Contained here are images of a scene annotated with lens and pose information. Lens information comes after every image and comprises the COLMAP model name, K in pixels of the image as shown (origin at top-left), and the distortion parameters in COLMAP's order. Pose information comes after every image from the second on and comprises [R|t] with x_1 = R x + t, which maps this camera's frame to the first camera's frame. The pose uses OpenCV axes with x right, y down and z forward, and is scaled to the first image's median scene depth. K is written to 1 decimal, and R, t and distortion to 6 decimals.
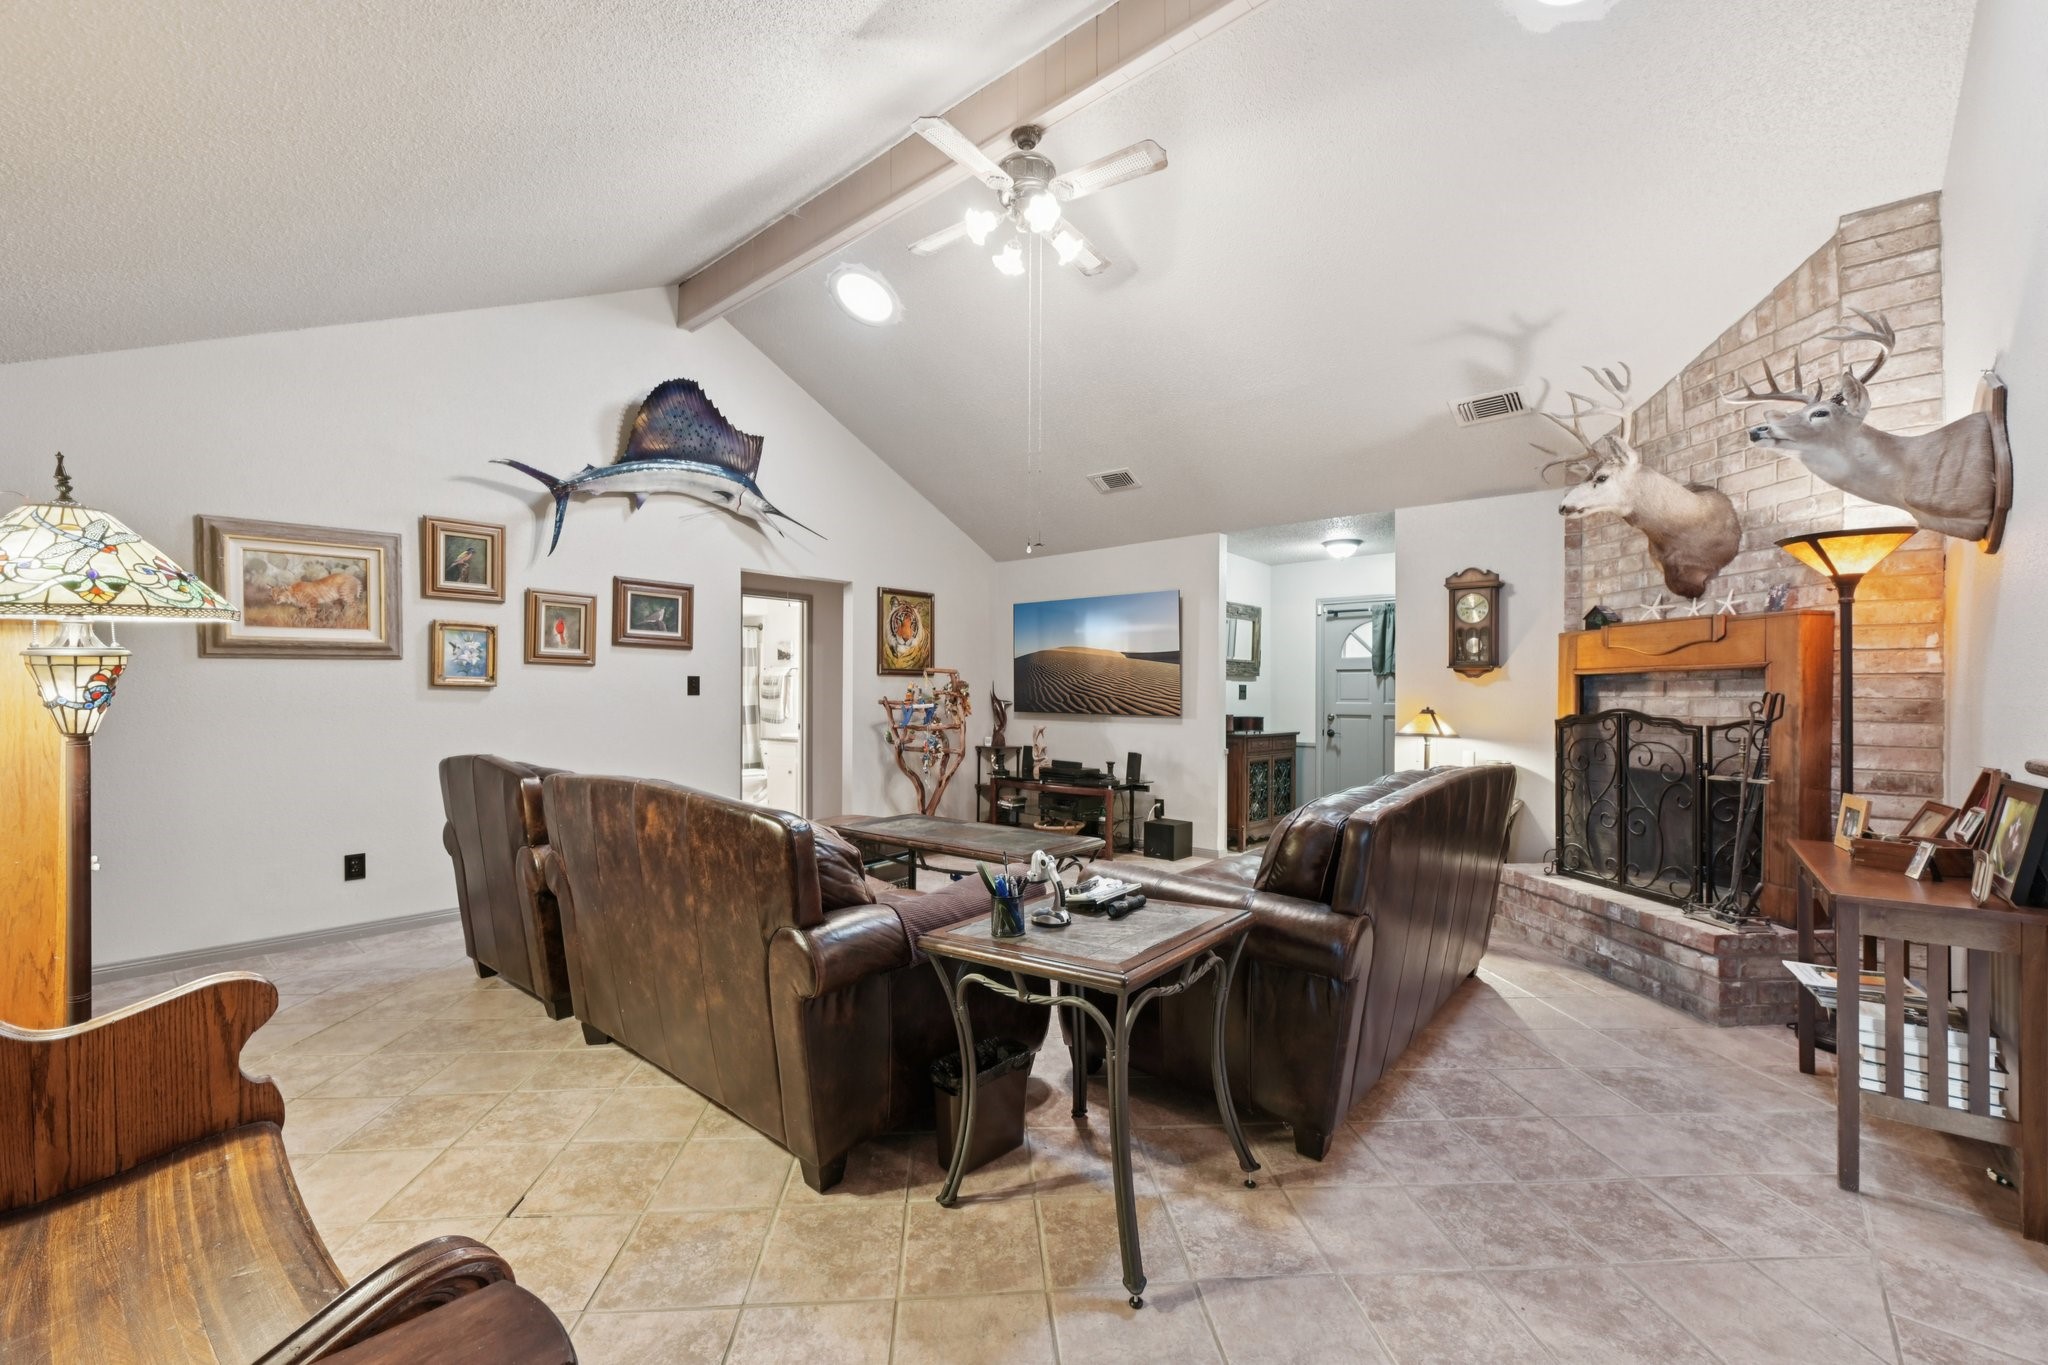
lens RADIAL K [[812.9, 0, 1028.7], [0, 812.9, 690.7], [0, 0, 1]] dist [0.001813, -0.000060]
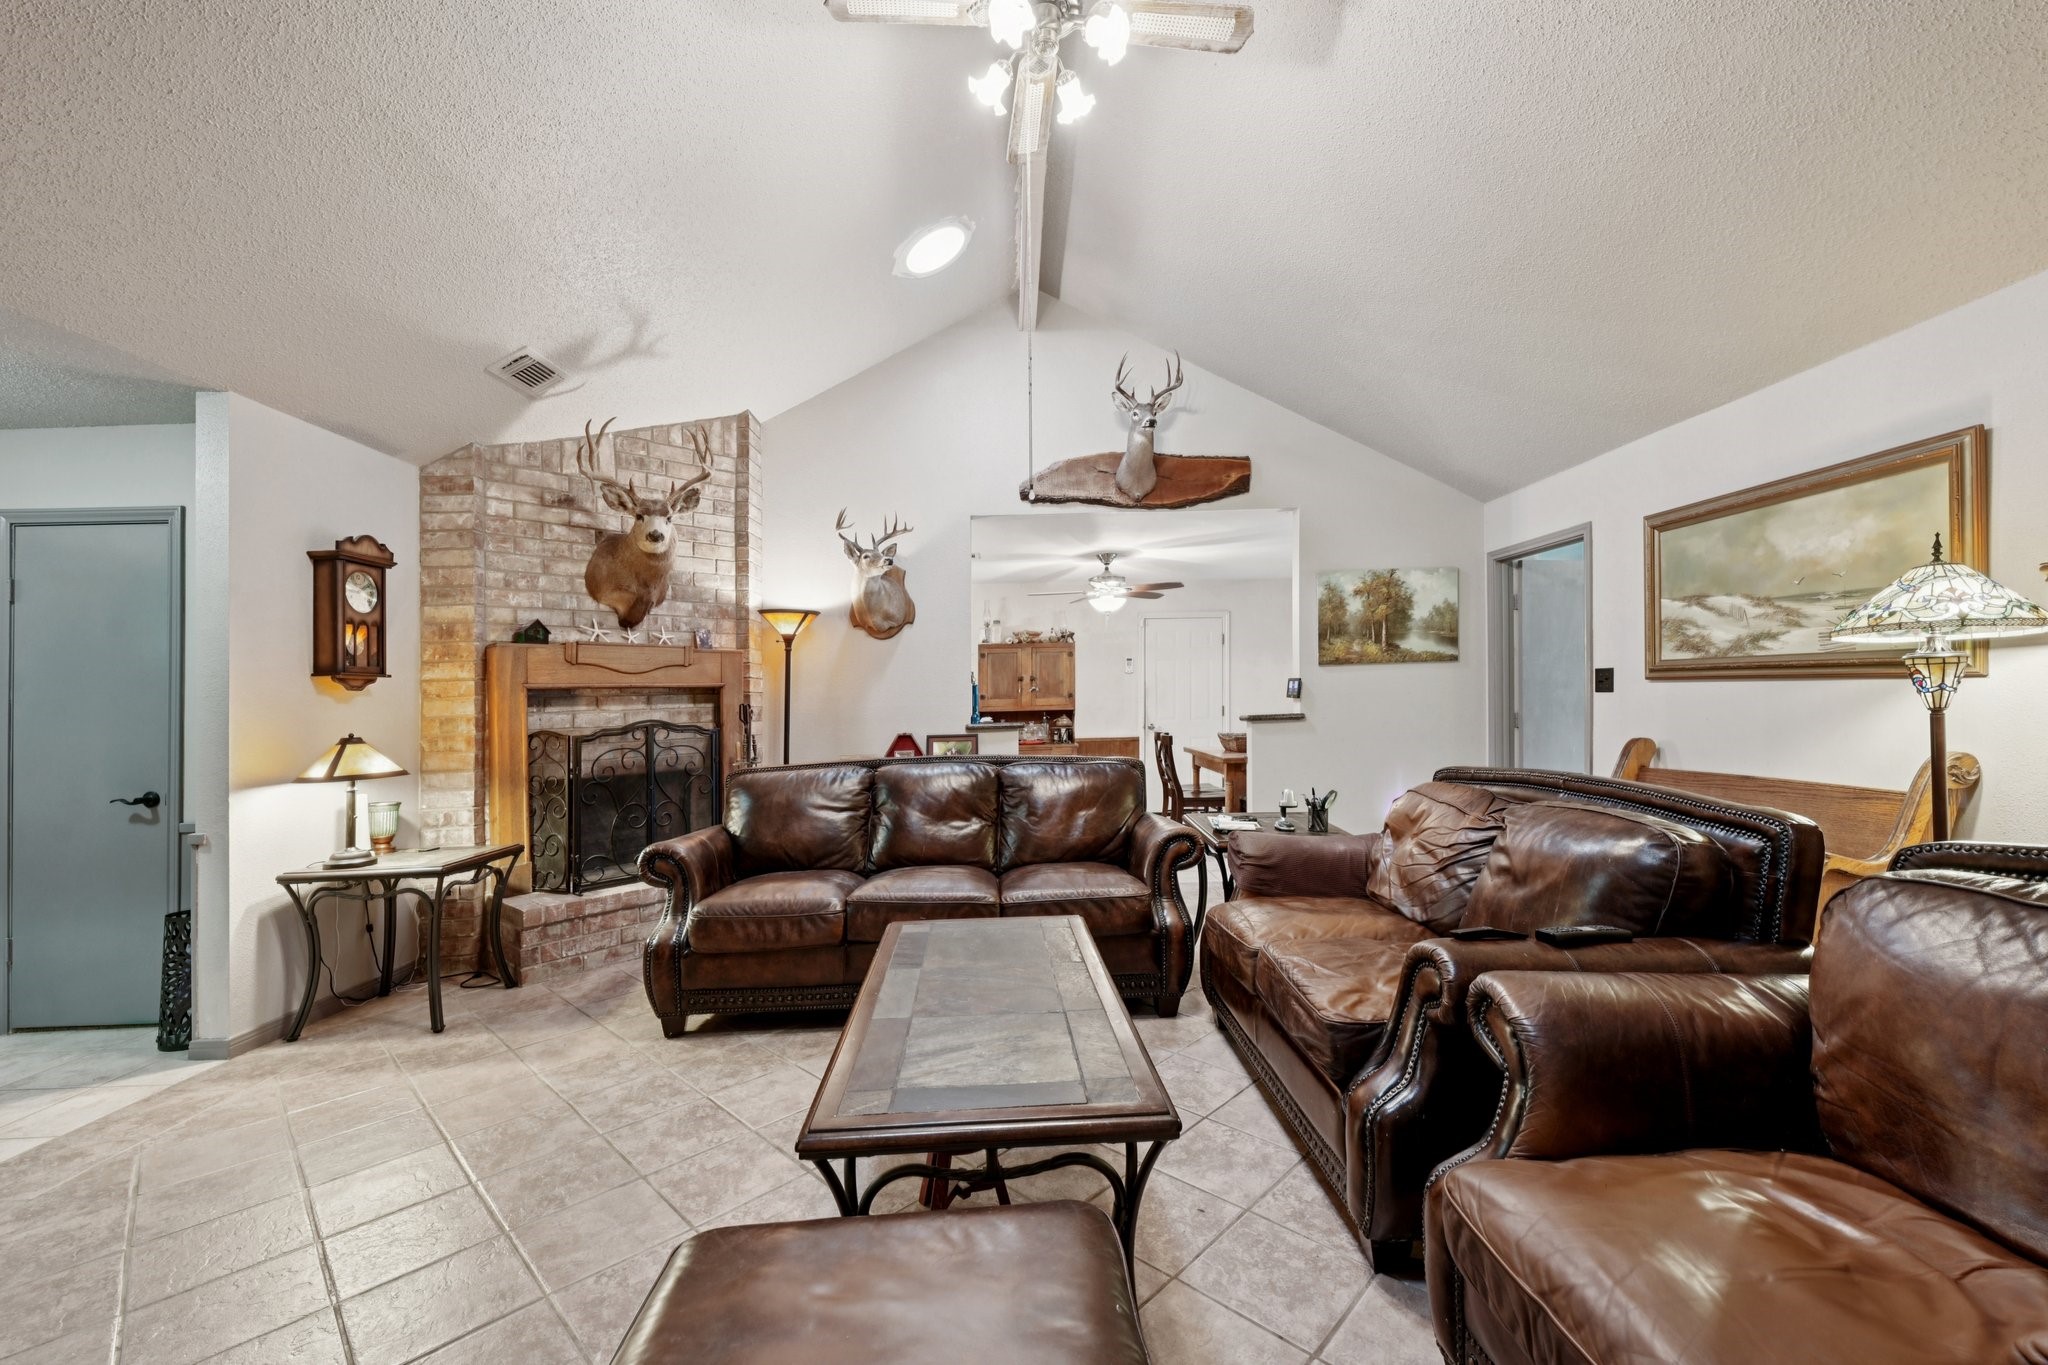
lens RADIAL K [[821.8, 0, 1033.7], [0, 821.8, 696.7], [0, 0, 1]] dist [-0.000989, -0.000106]
pose [[-0.675533, 0.012938, 0.737216, -0.390333], [0.018172, 0.999834, -0.000895, 0.000223], [-0.737106, 0.012793, -0.675656, 1.112328]]
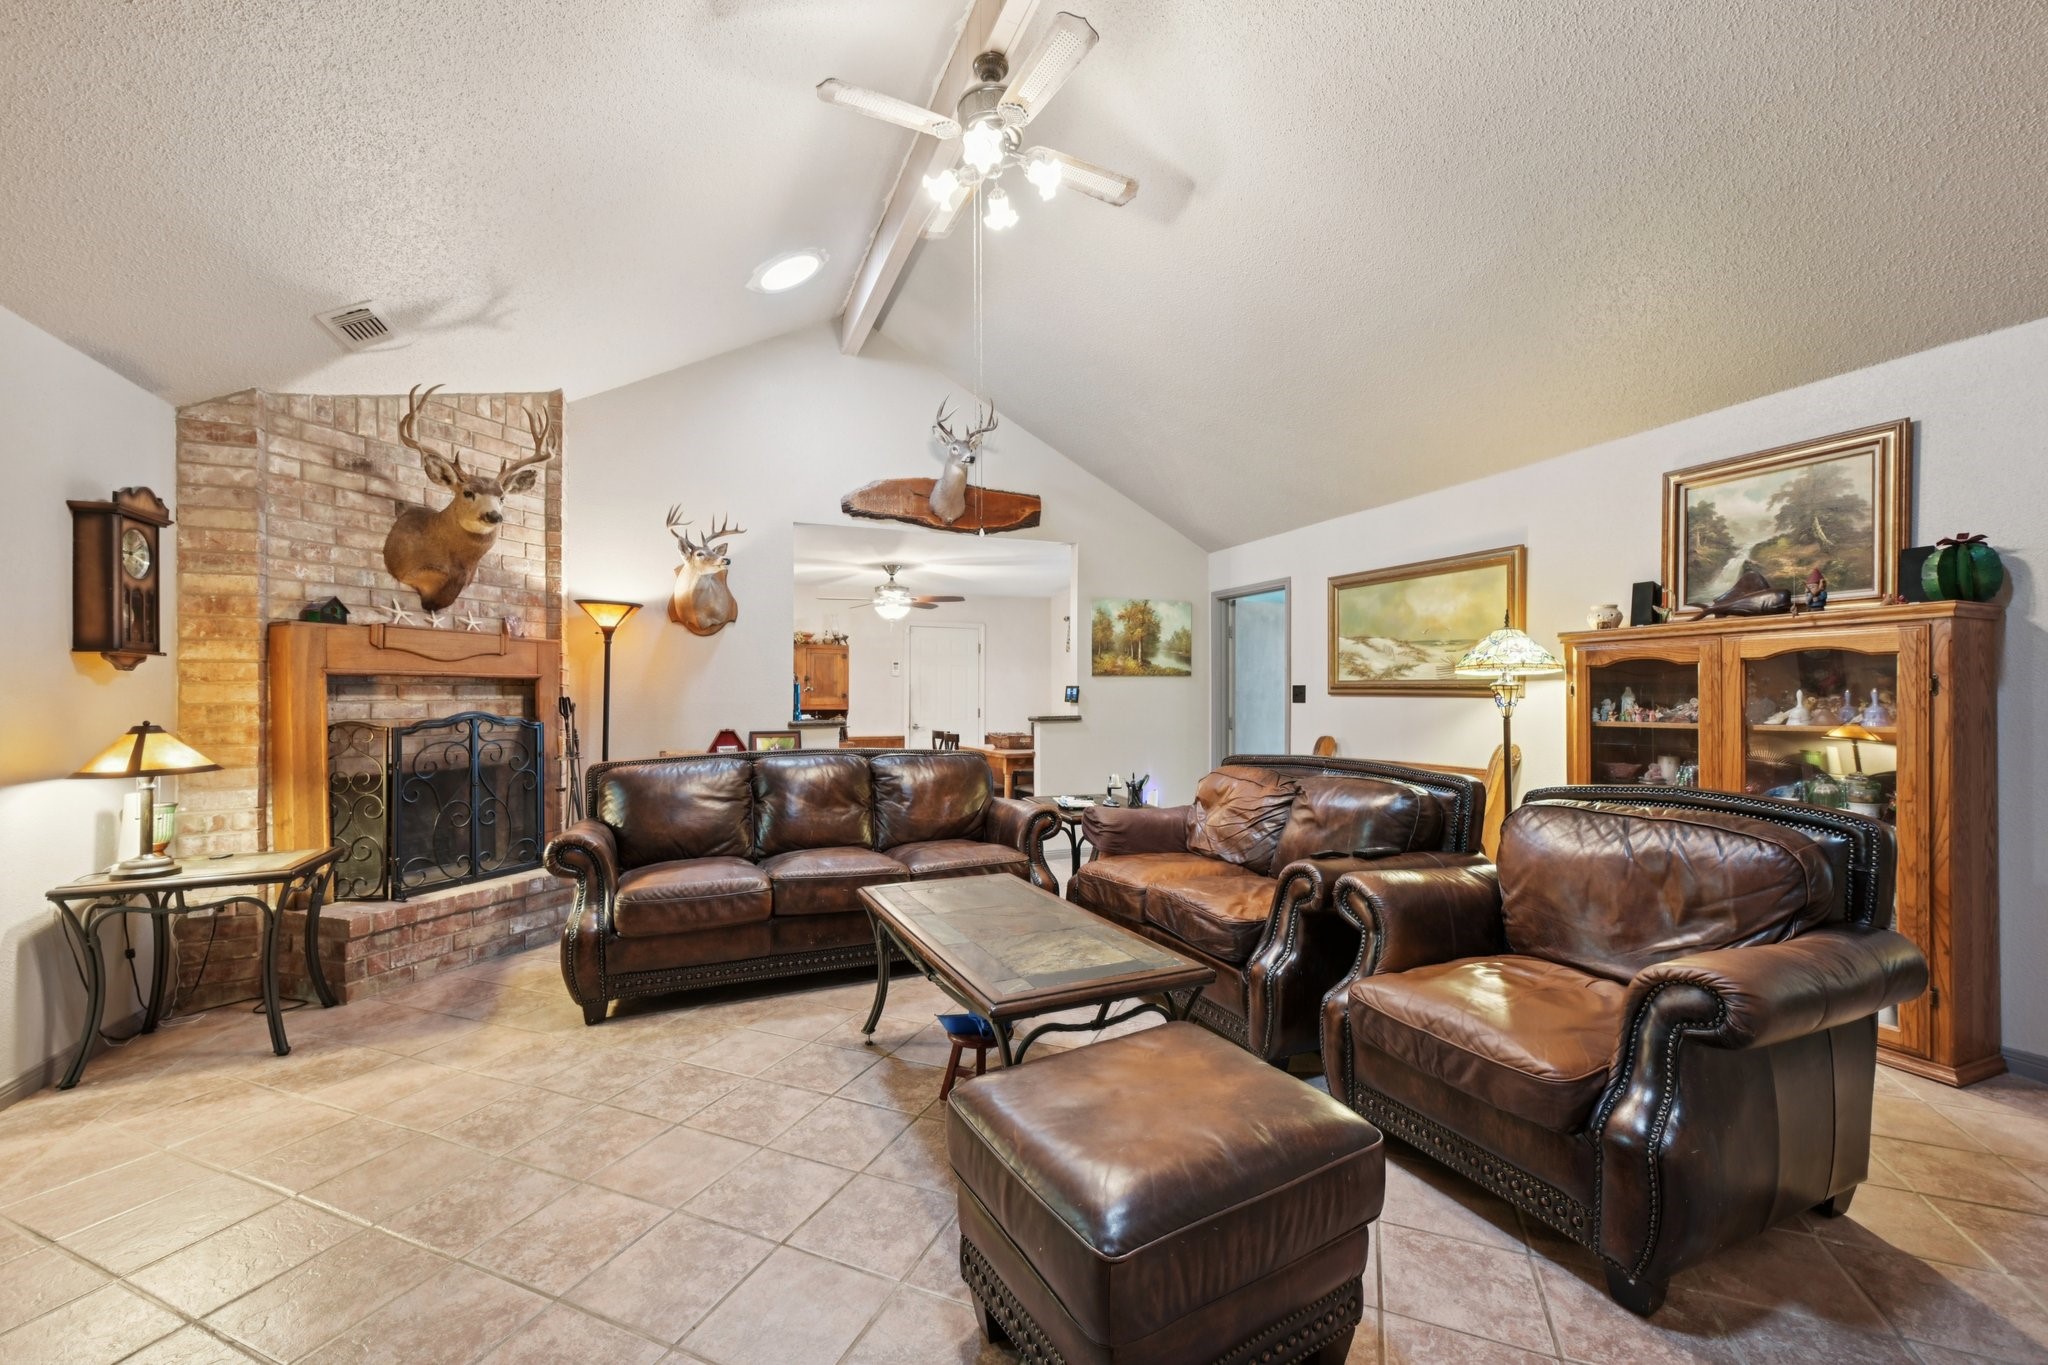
lens RADIAL K [[812.9, 0, 1028.7], [0, 812.9, 690.7], [0, 0, 1]] dist [0.001813, -0.000060]
pose [[-0.898717, -0.000037, 0.438528, -0.317454], [-0.004647, 0.999945, -0.009438, 0.001090], [-0.438503, -0.010520, -0.898668, 1.317307]]
